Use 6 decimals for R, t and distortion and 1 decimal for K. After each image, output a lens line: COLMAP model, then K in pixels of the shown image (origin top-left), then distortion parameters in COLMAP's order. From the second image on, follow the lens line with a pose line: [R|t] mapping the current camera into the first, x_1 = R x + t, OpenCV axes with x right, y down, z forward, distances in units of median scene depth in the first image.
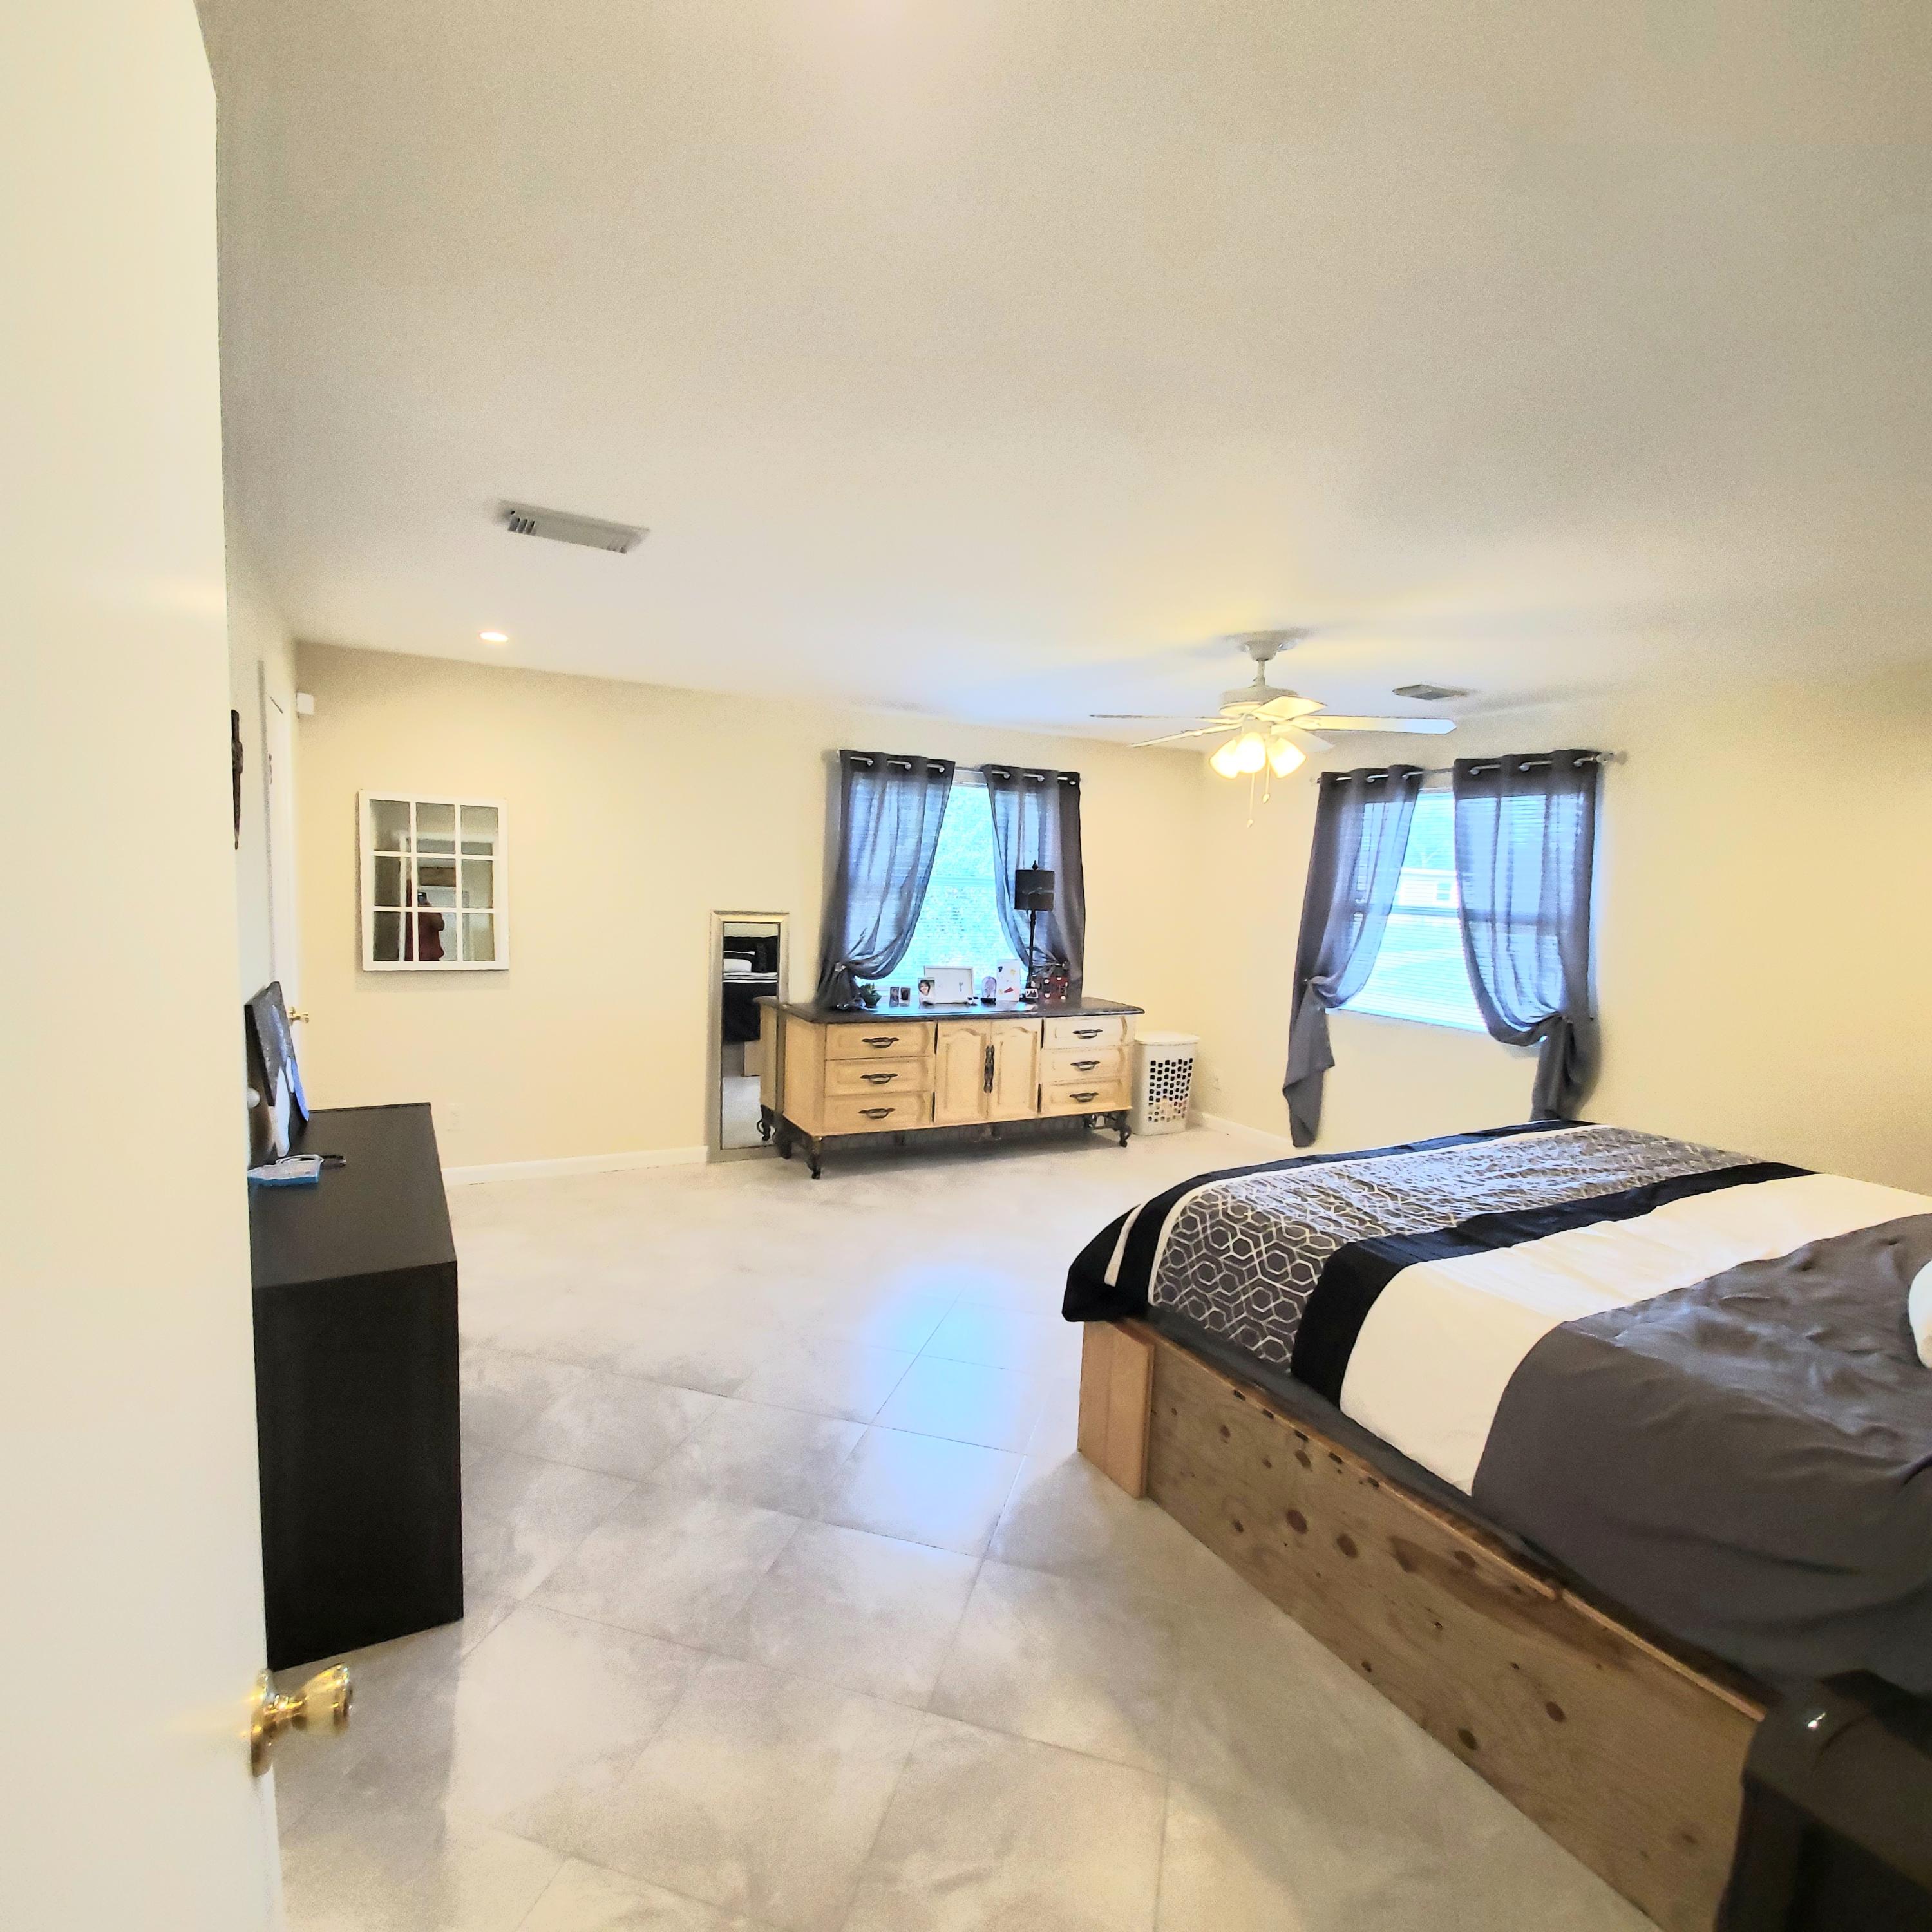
lens RADIAL K [[1019.5, 0, 955.2], [0, 1019.5, 956.7], [0, 0, 1]] dist [-0.004452, 0.000585]
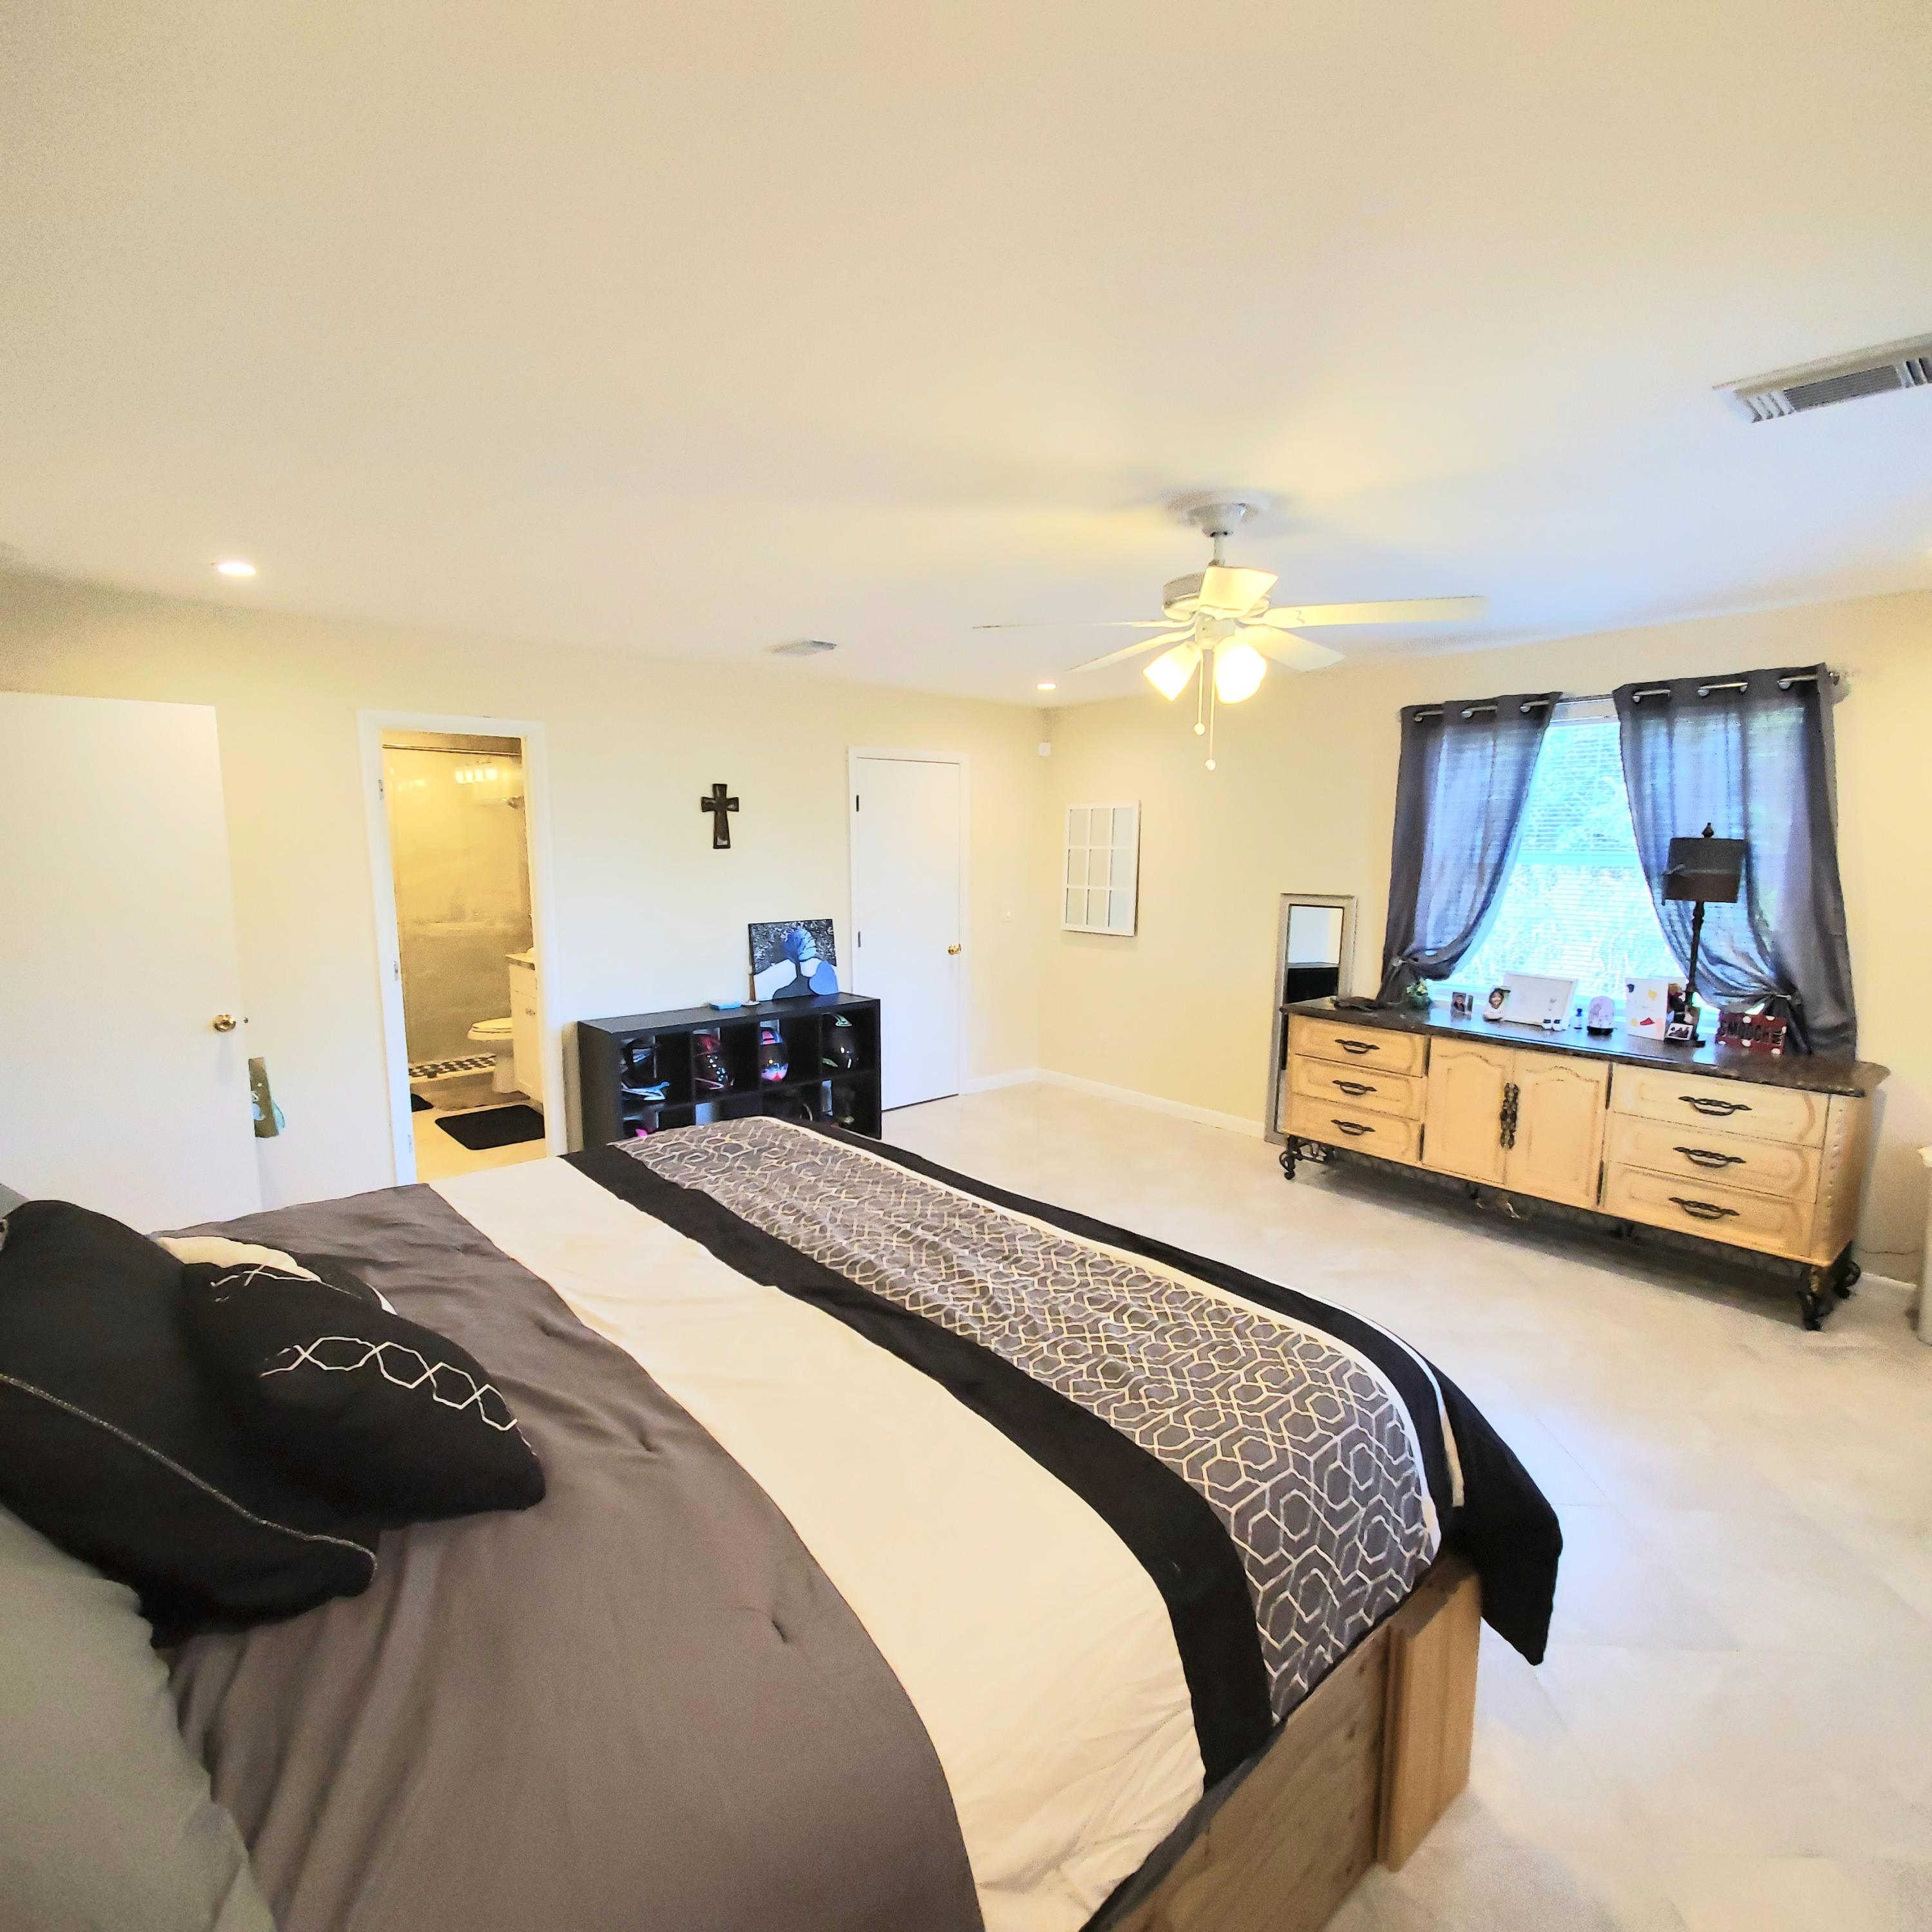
lens RADIAL K [[1019.5, 0, 954.1], [0, 1019.5, 983.3], [0, 0, 1]] dist [-0.004452, 0.000585]
pose [[0.197983, 0.092063, -0.975873, 0.643715], [-0.072120, 0.994249, 0.079165, -0.012572], [0.977549, 0.054707, 0.203484, 0.450871]]
